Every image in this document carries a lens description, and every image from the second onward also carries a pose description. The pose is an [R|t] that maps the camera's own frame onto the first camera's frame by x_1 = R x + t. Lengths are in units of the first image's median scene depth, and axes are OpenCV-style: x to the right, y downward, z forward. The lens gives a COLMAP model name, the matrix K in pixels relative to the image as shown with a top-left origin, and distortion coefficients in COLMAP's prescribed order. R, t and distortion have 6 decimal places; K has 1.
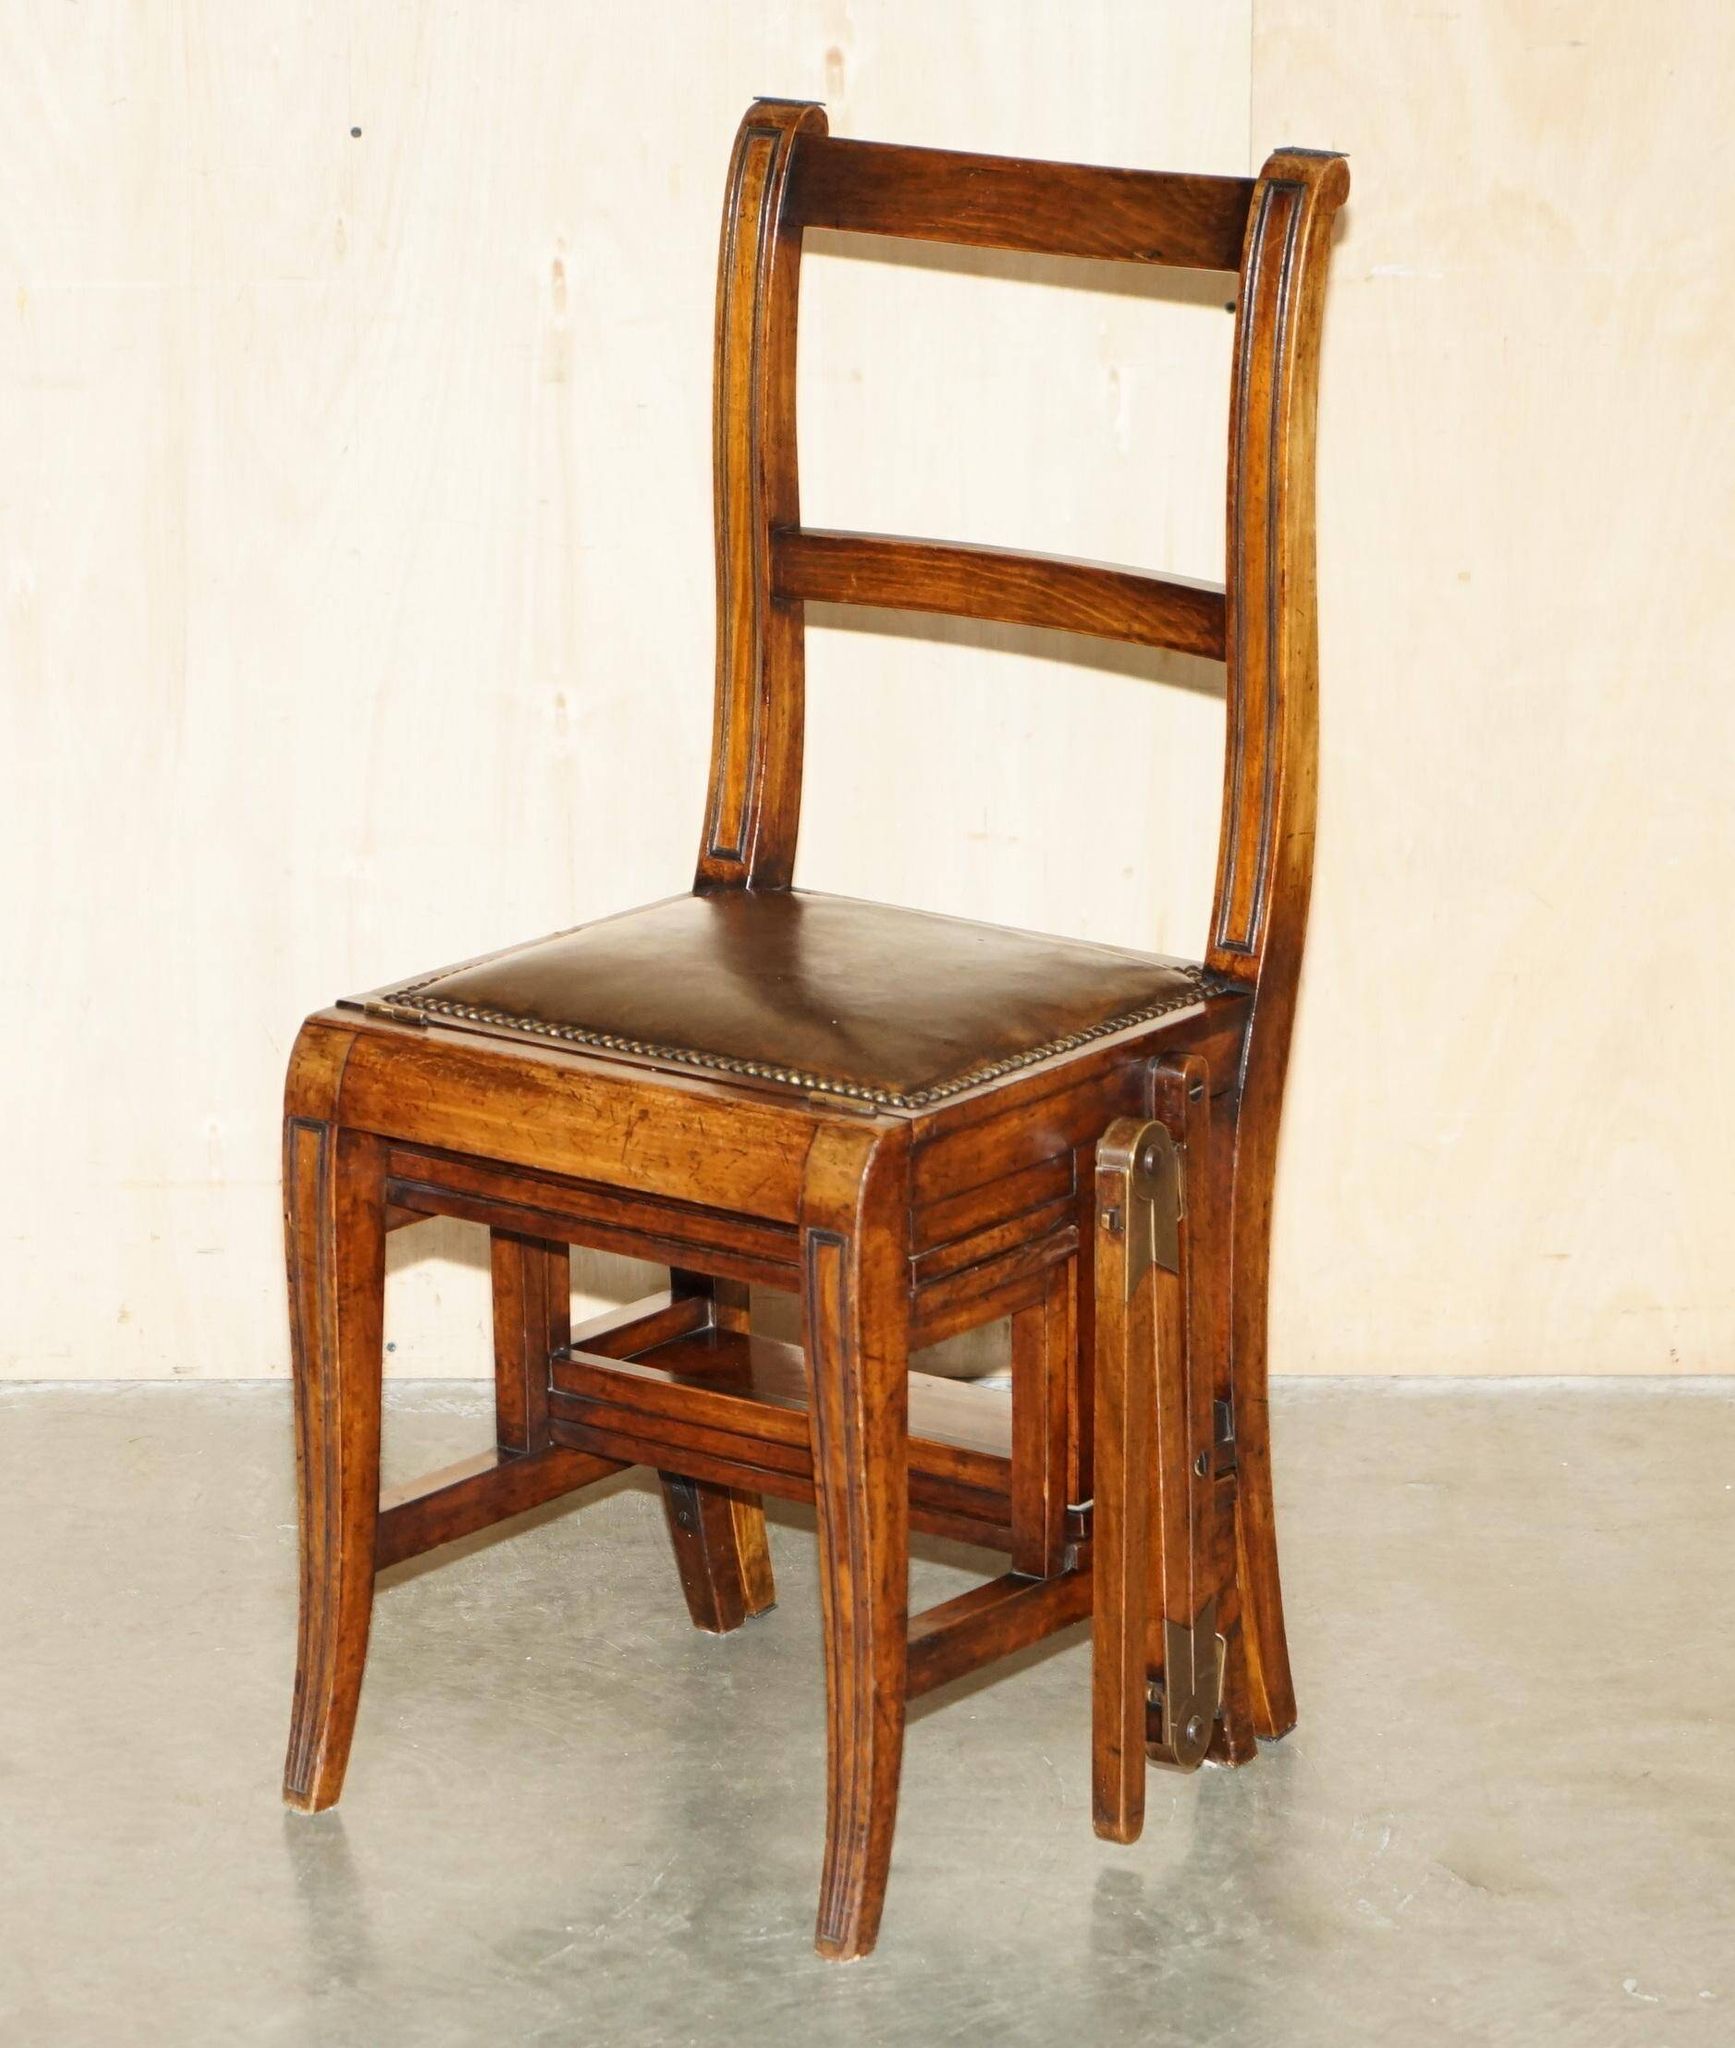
lens RADIAL K [[6550.9, 0, 755.6], [0, 6550.9, 1030.9], [0, 0, 1]] dist [0.019458, -0.872136]
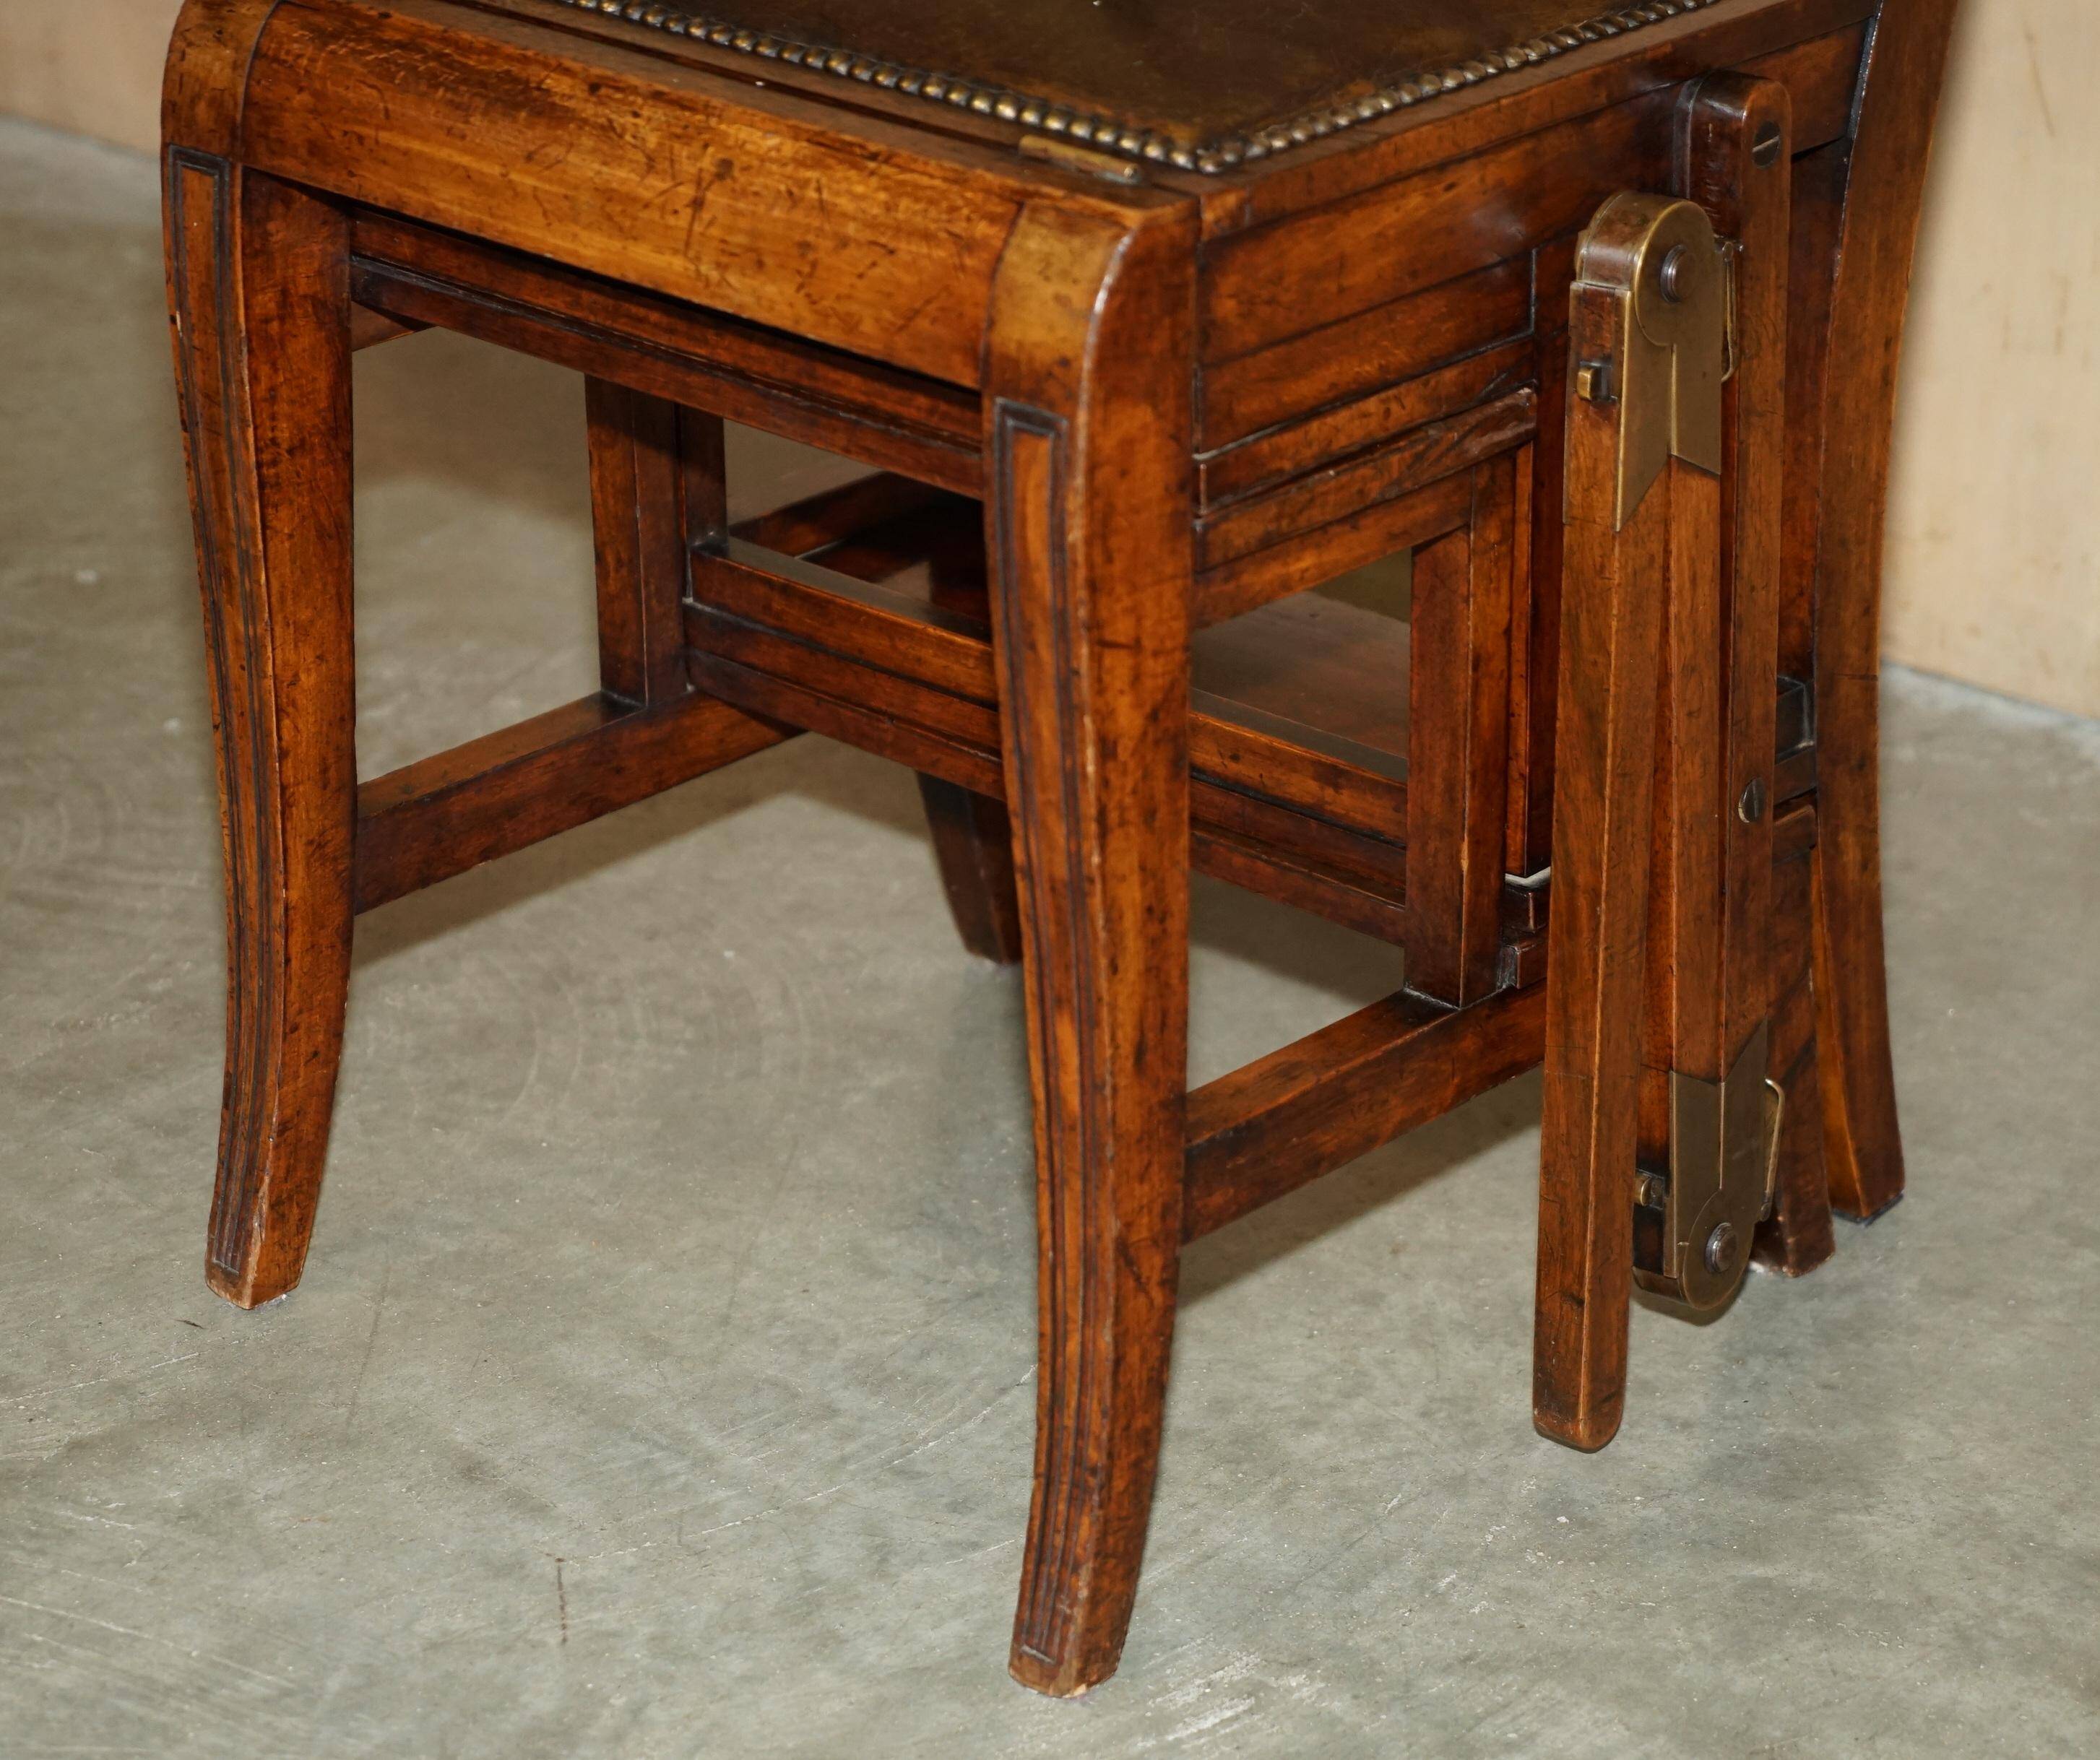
lens RADIAL K [[5972.6, 0, 1045.3], [0, 5972.6, 978.2], [0, 0, 1]] dist [-0.079580, 0.285302]
pose [[0.996855, 0.037125, -0.070008, 0.045107], [-0.025026, 0.985742, 0.166389, -0.003772], [0.075187, -0.164114, 0.983572, 0.496519]]
